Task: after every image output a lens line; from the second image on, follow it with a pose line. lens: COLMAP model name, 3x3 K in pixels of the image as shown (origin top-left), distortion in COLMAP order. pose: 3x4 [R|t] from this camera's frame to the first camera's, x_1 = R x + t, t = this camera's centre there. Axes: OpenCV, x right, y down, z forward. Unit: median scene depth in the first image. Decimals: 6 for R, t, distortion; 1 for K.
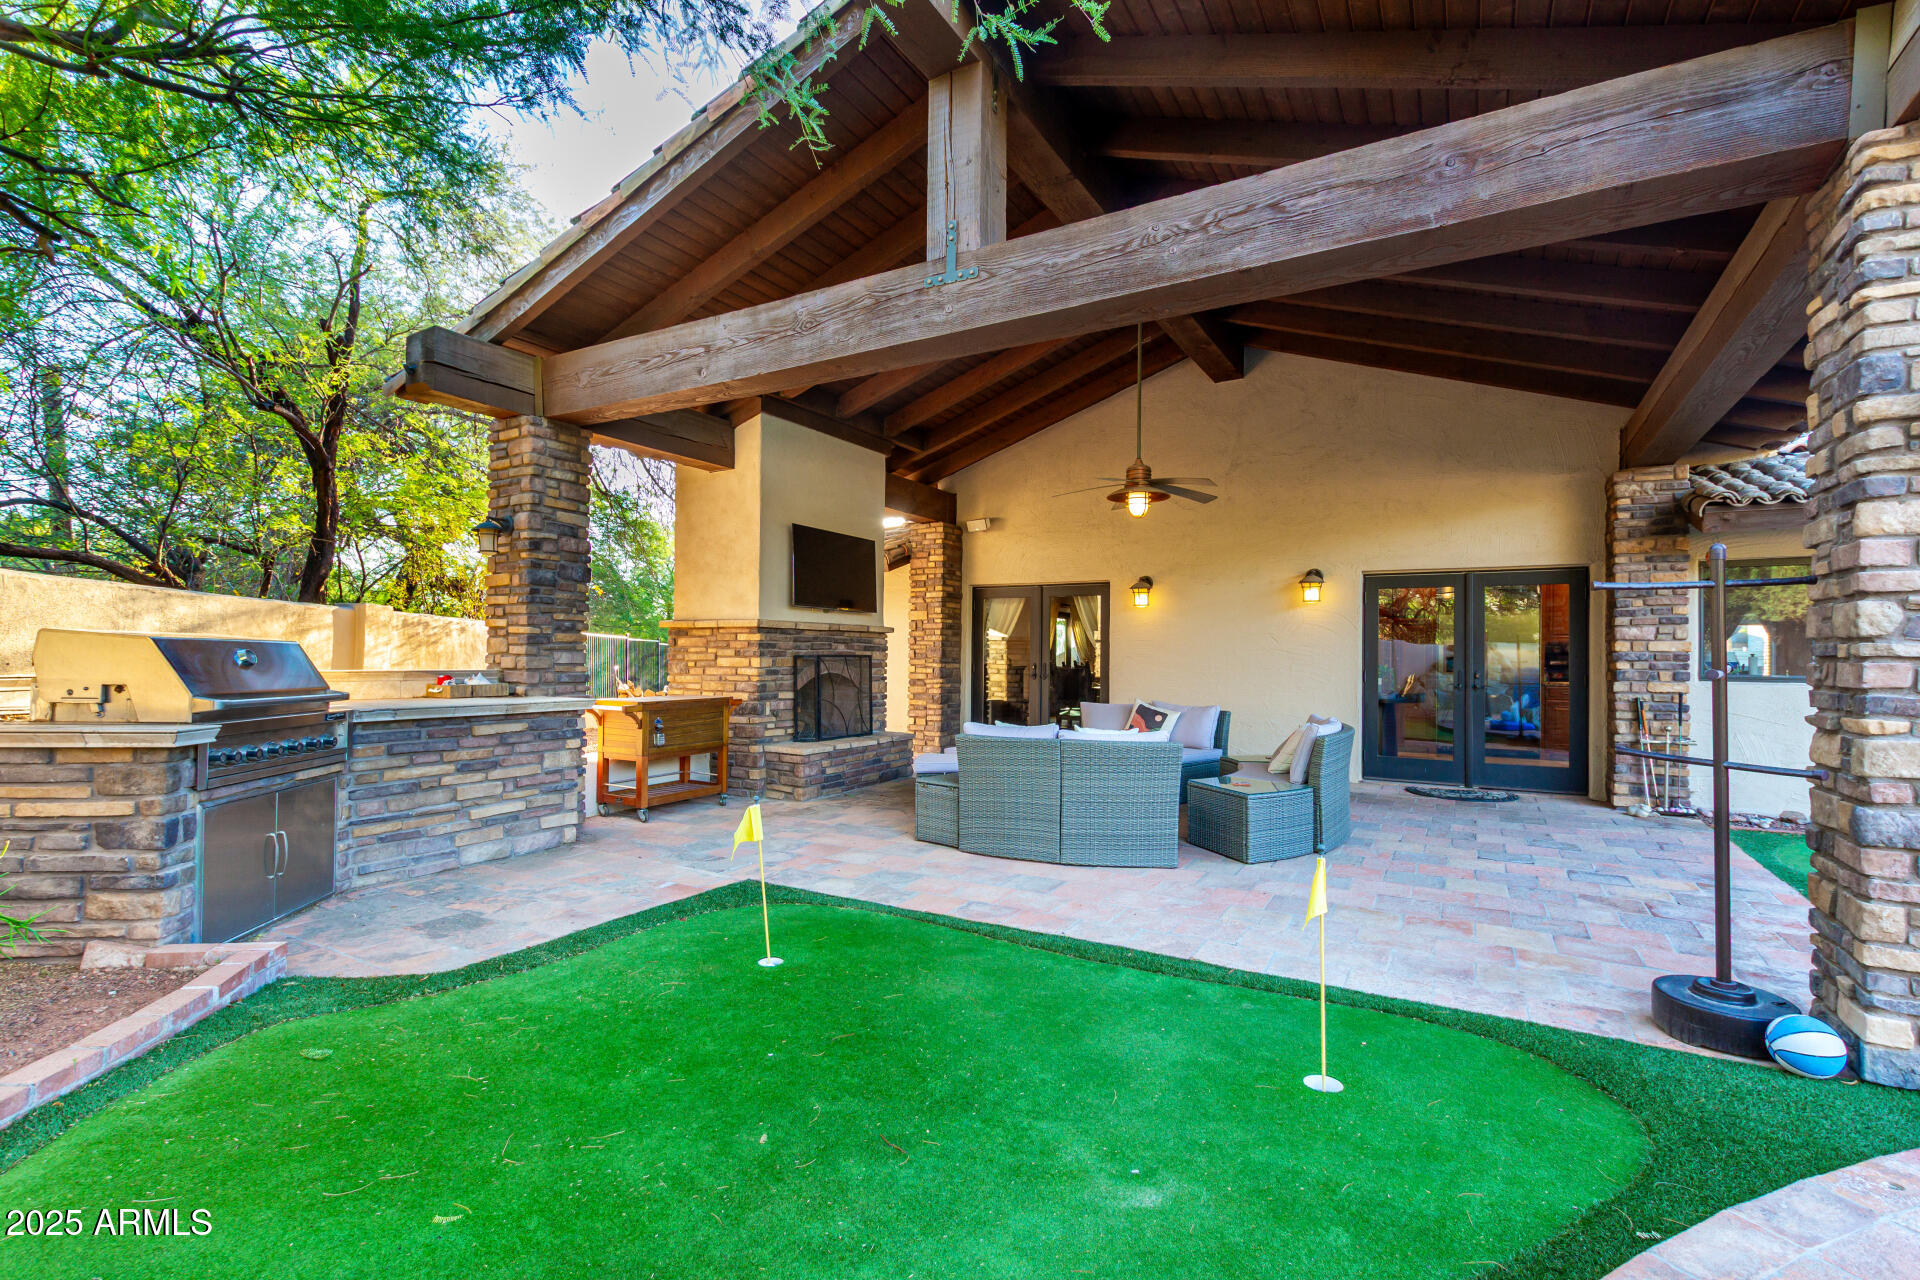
lens RADIAL K [[870.5, 0, 963.3], [0, 870.5, 643.7], [0, 0, 1]] dist [0.007779, -0.002159]
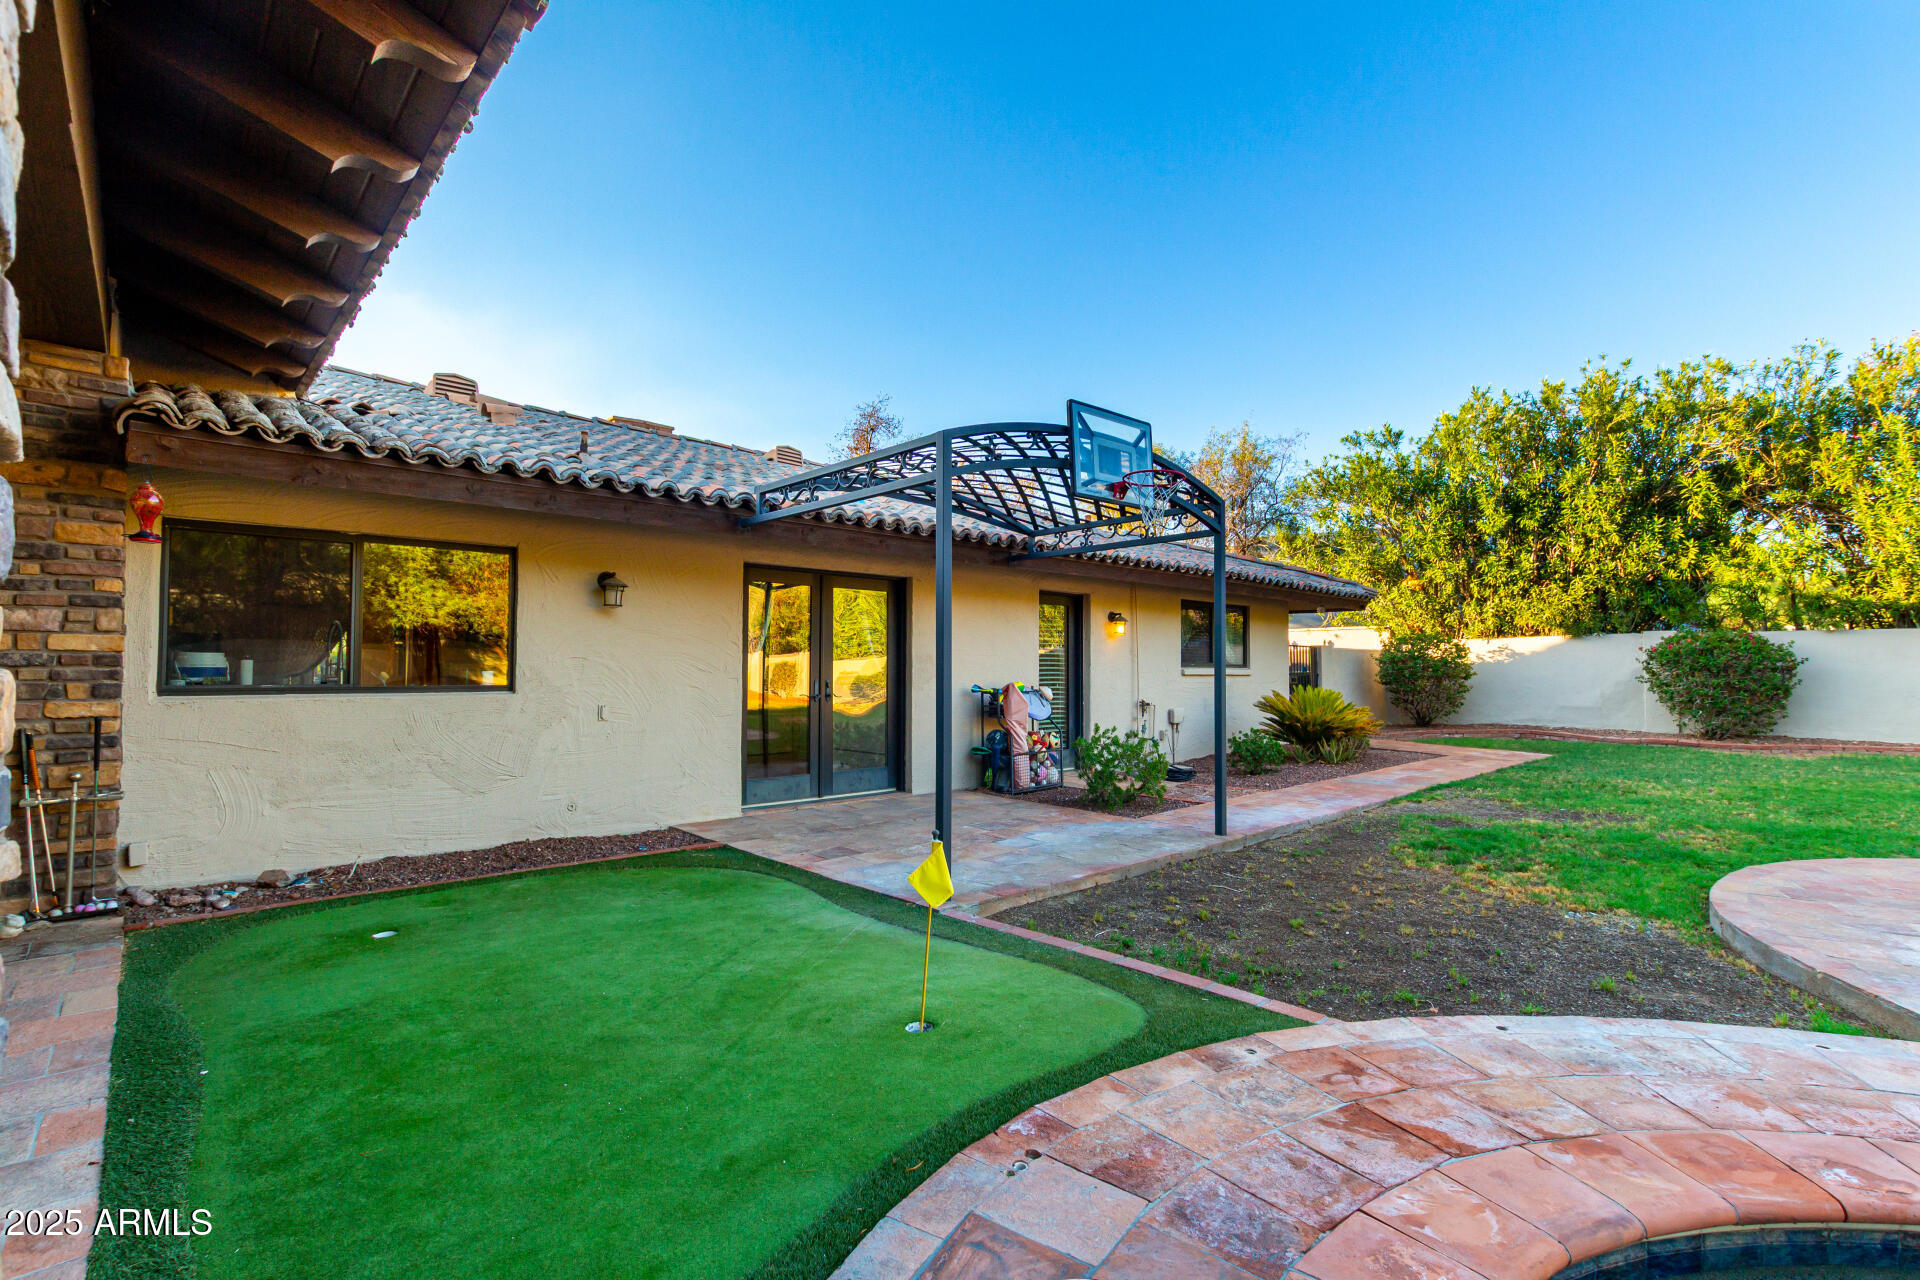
lens RADIAL K [[870.5, 0, 960.5], [0, 870.5, 639.6], [0, 0, 1]] dist [0.007779, -0.002159]
pose [[0.286656, 0.022958, 0.957758, 0.387695], [-0.013298, 0.999712, -0.019984, 0.005246], [-0.957941, -0.007007, 0.286879, 0.227365]]
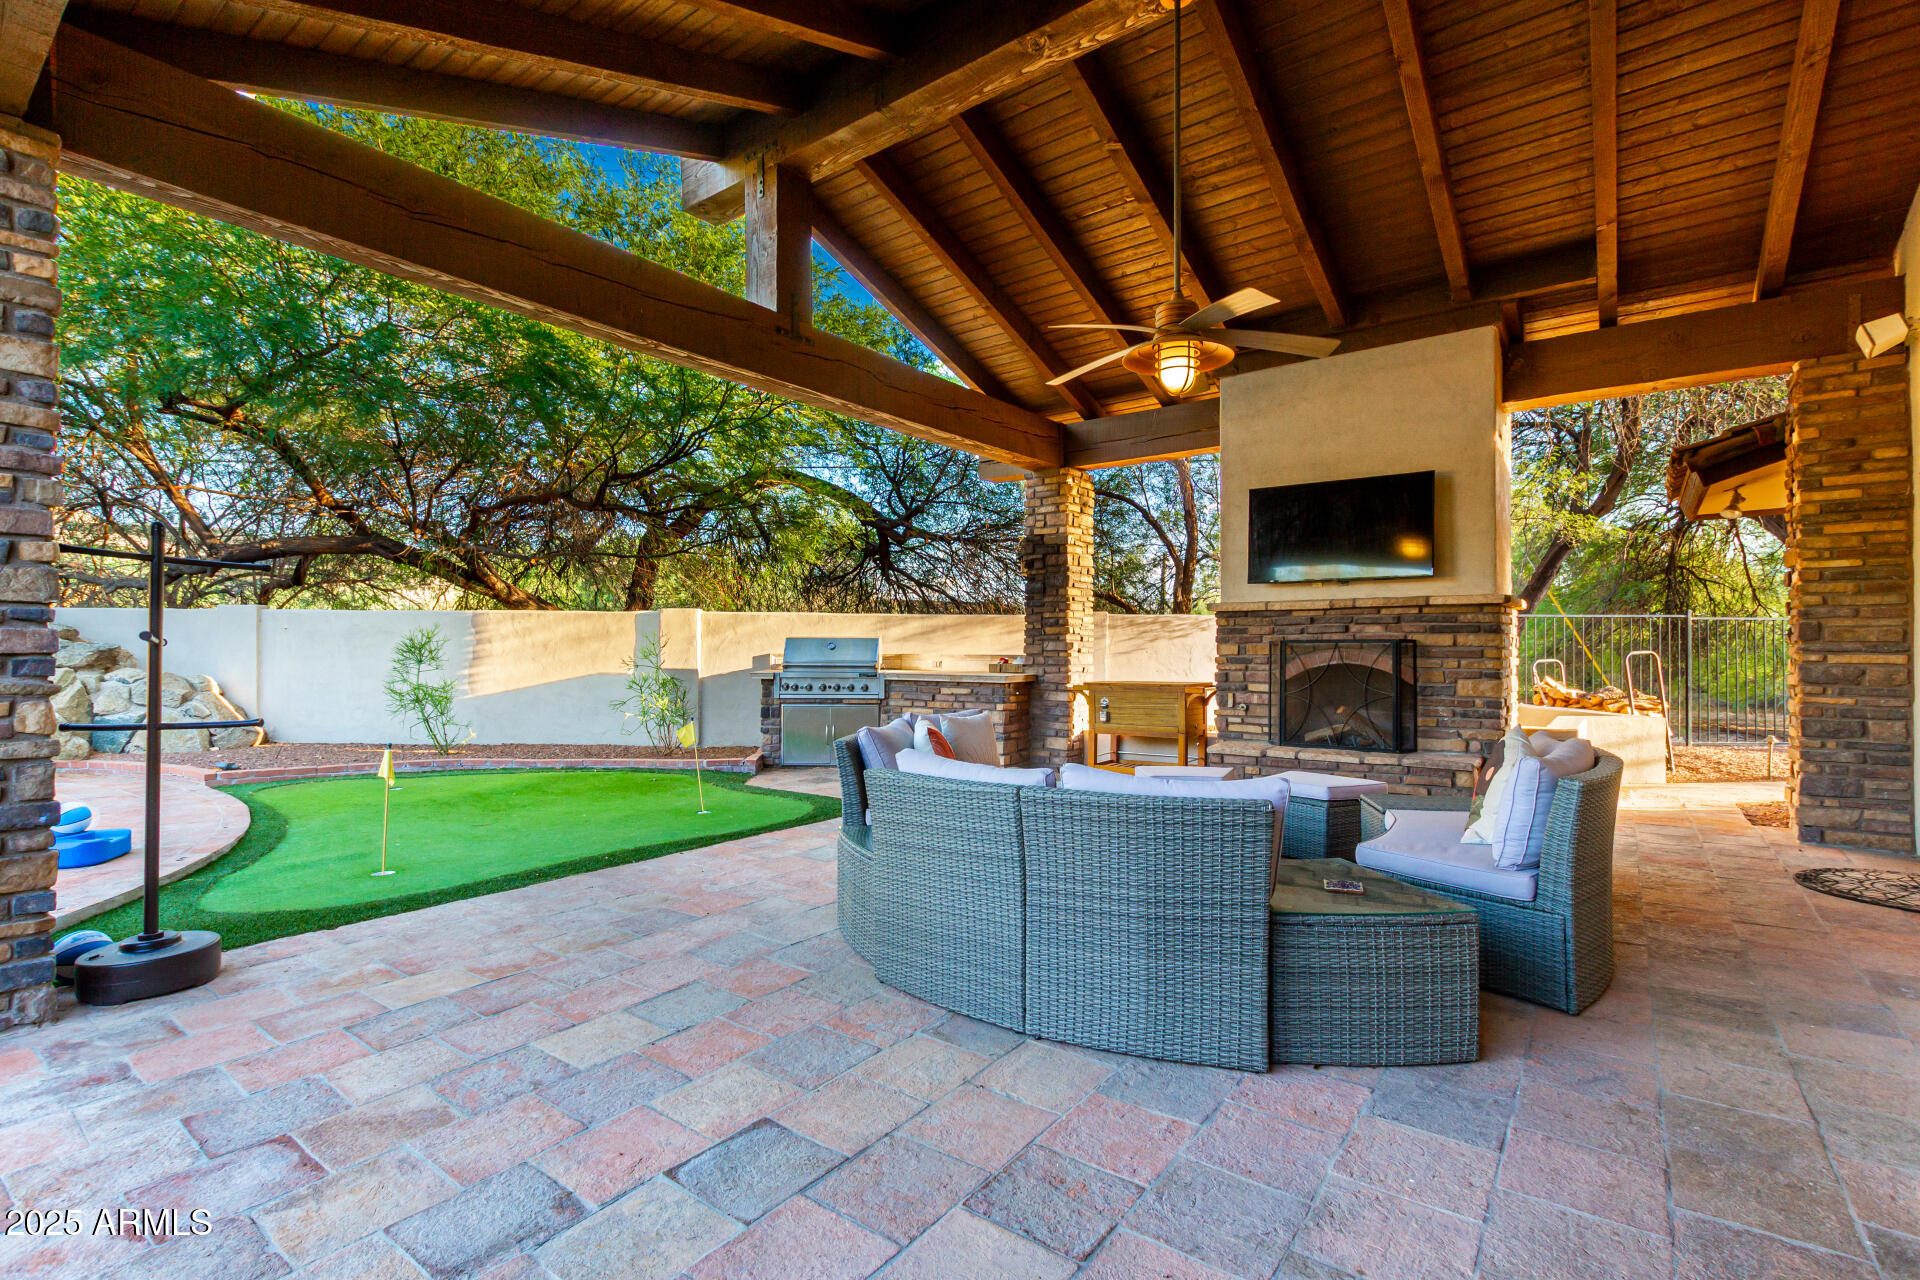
lens RADIAL K [[870.5, 0, 962.8], [0, 870.5, 640.2], [0, 0, 1]] dist [0.007779, -0.002159]
pose [[-0.105689, -0.017652, -0.994243, 1.457917], [0.012588, 0.999739, -0.019088, 0.051715], [0.994320, -0.014533, -0.105439, 1.676826]]
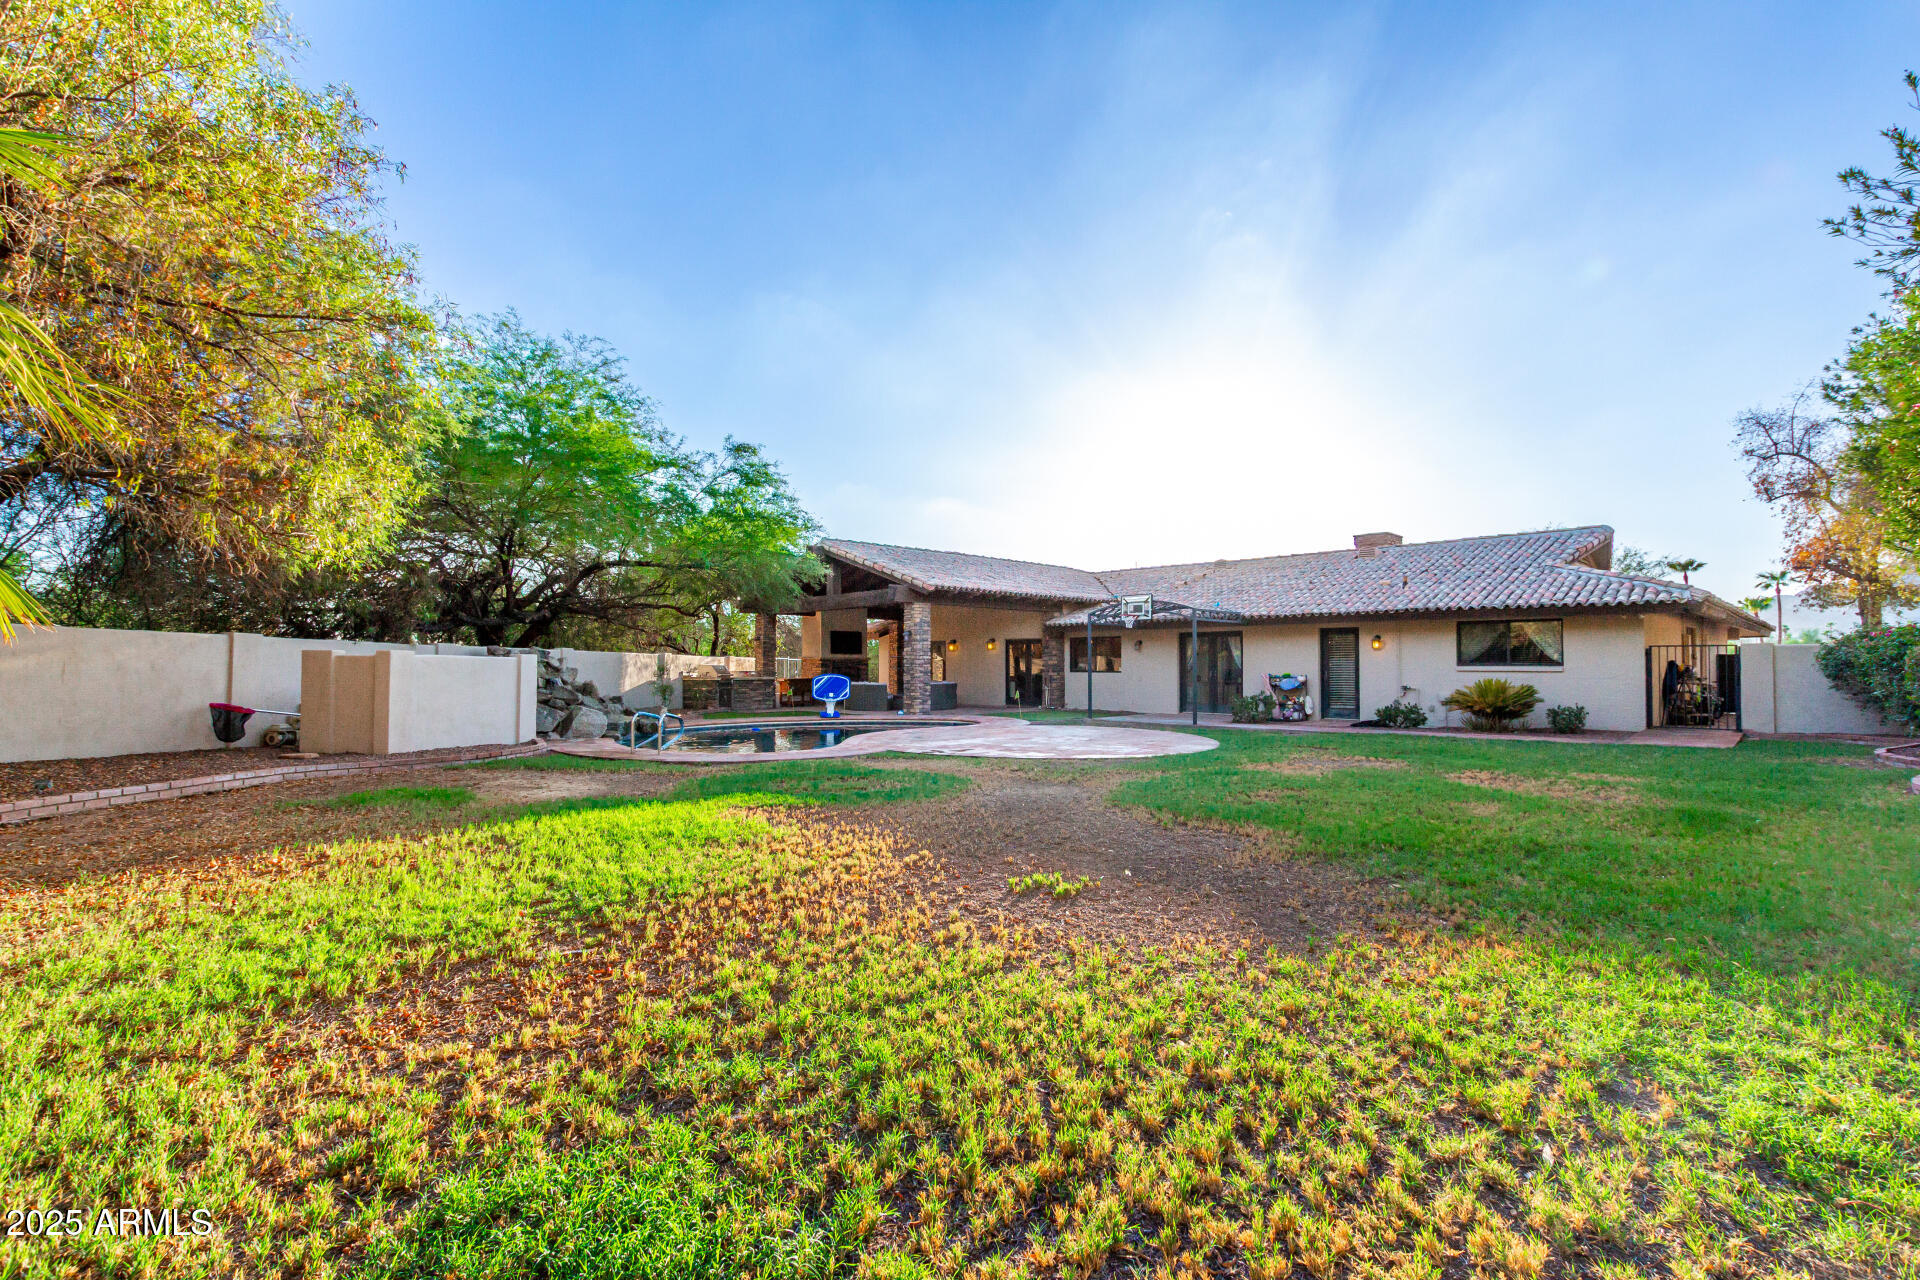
lens RADIAL K [[870.5, 0, 961.6], [0, 870.5, 641.1], [0, 0, 1]] dist [0.007779, -0.002159]
pose [[0.968506, -0.009721, -0.248801, 2.546838], [0.008539, 0.999947, -0.005832, -0.143258], [0.248845, 0.003524, 0.968537, -4.896576]]
